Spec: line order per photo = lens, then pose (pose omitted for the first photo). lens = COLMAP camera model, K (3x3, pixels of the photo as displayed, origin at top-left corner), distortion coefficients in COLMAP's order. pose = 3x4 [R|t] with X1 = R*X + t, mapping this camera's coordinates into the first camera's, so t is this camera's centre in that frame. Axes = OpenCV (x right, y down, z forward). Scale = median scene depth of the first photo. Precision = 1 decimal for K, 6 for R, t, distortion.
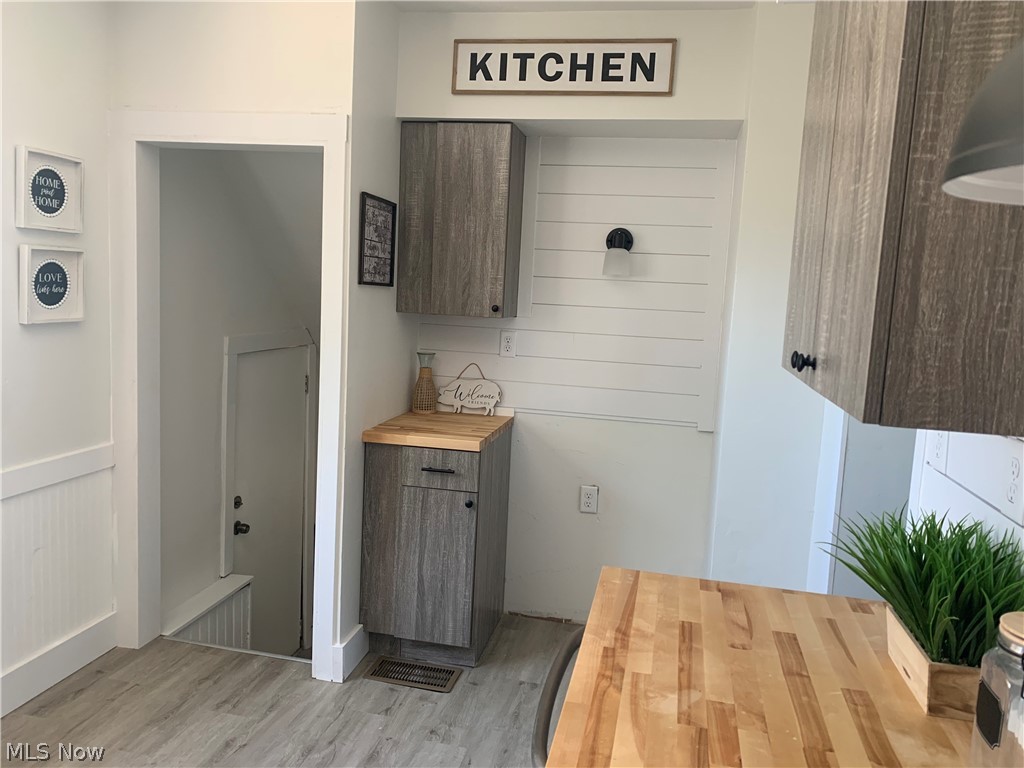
lens RADIAL K [[785.5, 0, 509.9], [0, 785.5, 378.8], [0, 0, 1]] dist [0.060964, -0.075719]
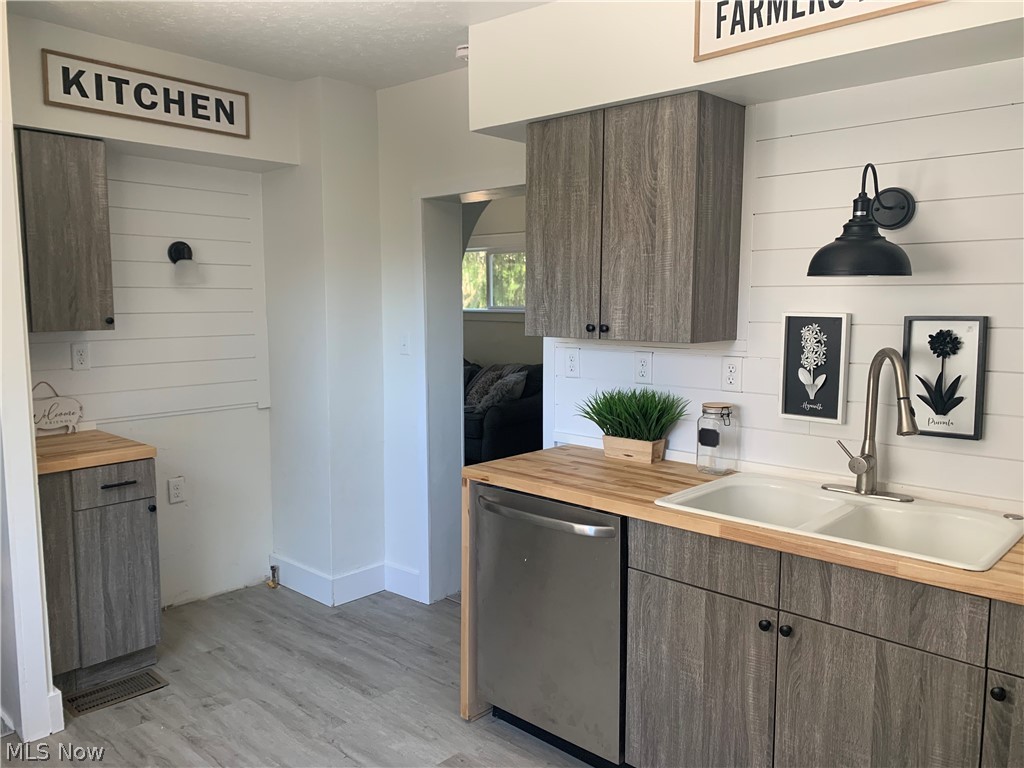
lens RADIAL K [[785.5, 0, 506.6], [0, 785.5, 380.6], [0, 0, 1]] dist [0.060964, -0.075719]
pose [[0.506331, -0.140922, 0.850747, -0.671116], [0.125450, 0.988099, 0.089010, -0.042426], [-0.853165, 0.061657, 0.517984, 0.036109]]
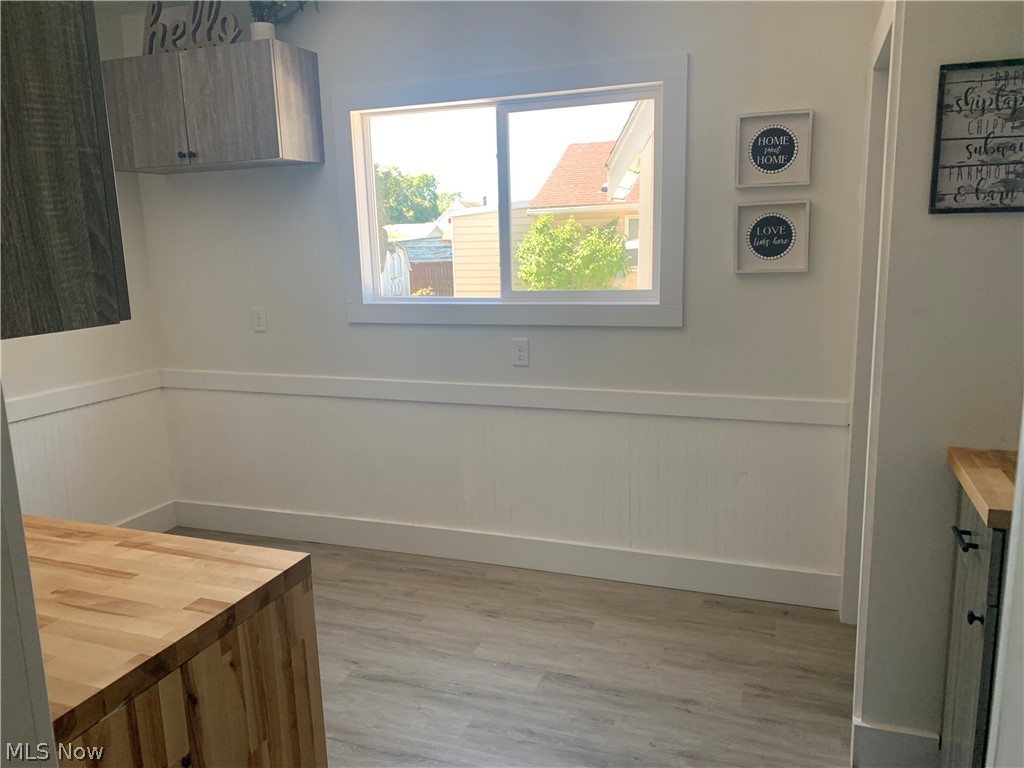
lens RADIAL K [[785.5, 0, 506.7], [0, 785.5, 377.1], [0, 0, 1]] dist [0.060964, -0.075719]
pose [[-0.155051, 0.128994, -0.979449, 0.553771], [-0.097445, 0.984607, 0.145100, -0.052114], [0.983089, 0.117940, -0.140095, 0.817484]]
